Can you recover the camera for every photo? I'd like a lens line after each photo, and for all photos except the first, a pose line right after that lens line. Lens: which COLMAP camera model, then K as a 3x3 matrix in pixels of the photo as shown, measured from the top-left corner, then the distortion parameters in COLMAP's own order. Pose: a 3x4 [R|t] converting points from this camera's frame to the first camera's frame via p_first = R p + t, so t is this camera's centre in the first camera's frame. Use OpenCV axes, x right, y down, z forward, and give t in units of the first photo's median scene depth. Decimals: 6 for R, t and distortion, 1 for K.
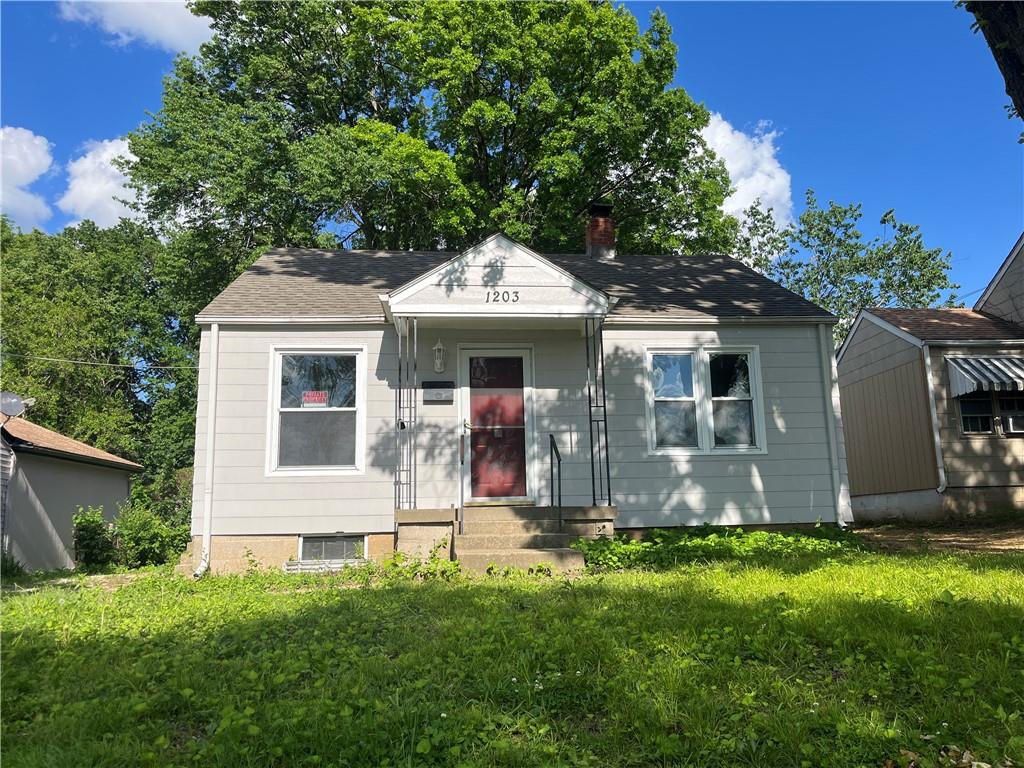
lens RADIAL K [[778.2, 0, 508.2], [0, 778.2, 383.9], [0, 0, 1]] dist [0.026251, -0.019303]
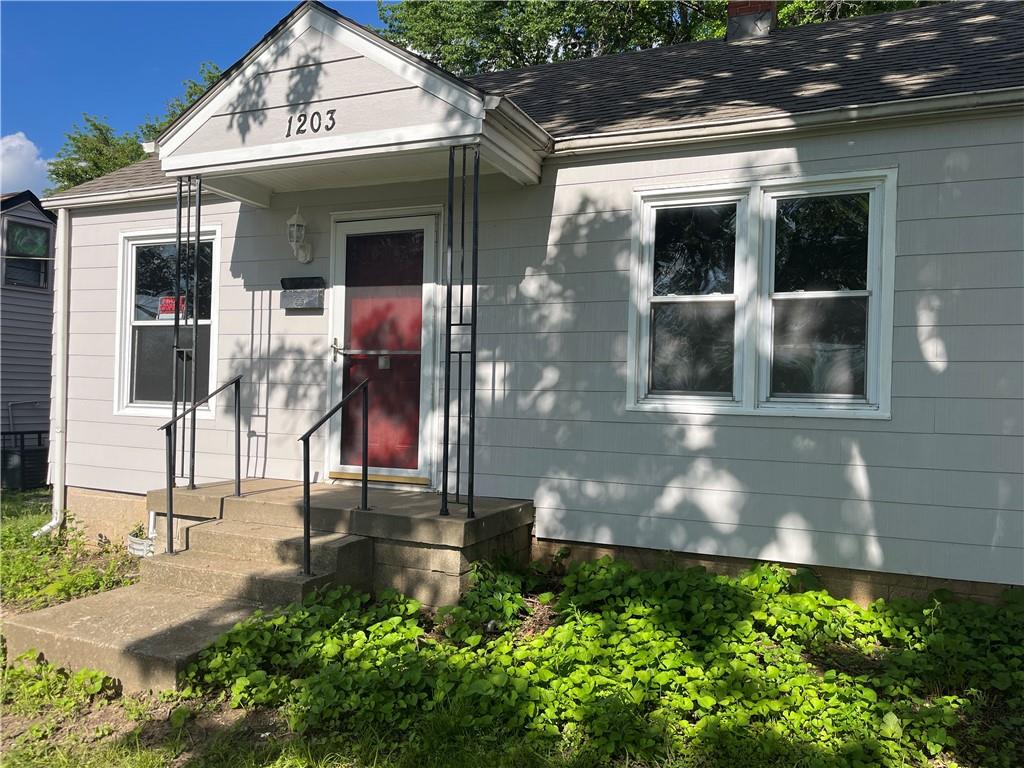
lens RADIAL K [[778.2, 0, 515.4], [0, 778.2, 386.3], [0, 0, 1]] dist [0.026251, -0.019303]
pose [[0.881931, 0.036441, -0.469968, 0.357436], [0.044552, 0.986100, 0.160066, -0.009935], [0.469269, -0.162105, 0.868049, 0.519200]]
